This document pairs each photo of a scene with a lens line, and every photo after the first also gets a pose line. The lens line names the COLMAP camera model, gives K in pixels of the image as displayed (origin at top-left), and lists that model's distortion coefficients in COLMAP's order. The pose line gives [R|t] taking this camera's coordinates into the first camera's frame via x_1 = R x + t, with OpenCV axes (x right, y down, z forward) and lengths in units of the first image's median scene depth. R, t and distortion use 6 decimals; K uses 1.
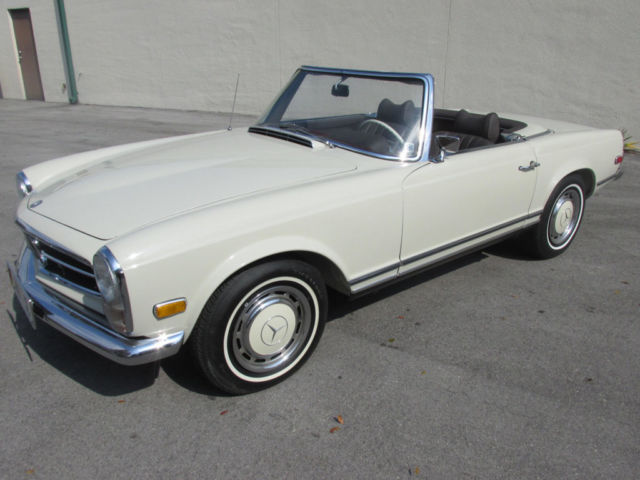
lens RADIAL K [[534.0, 0, 305.4], [0, 534.0, 258.8], [0, 0, 1]] dist [-0.040405, 0.004626]
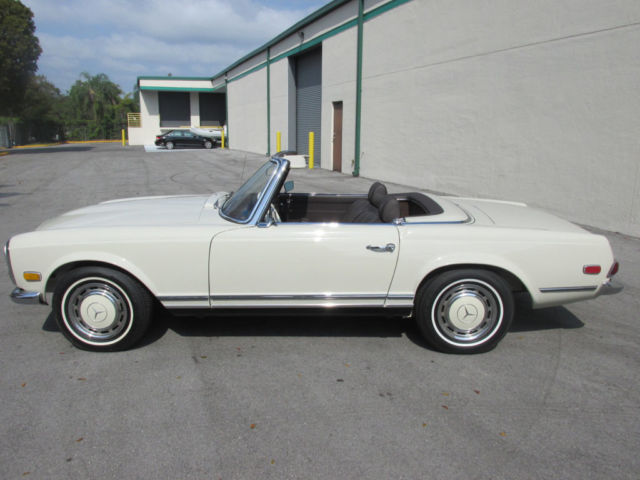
lens RADIAL K [[541.6, 0, 321.1], [0, 541.6, 242.7], [0, 0, 1]] dist [-0.041341, 0.018541]
pose [[0.783372, 0.139799, -0.605627, 0.956455], [-0.244291, 0.965214, -0.093184, -0.051338], [0.571533, 0.220947, 0.790274, 0.063898]]
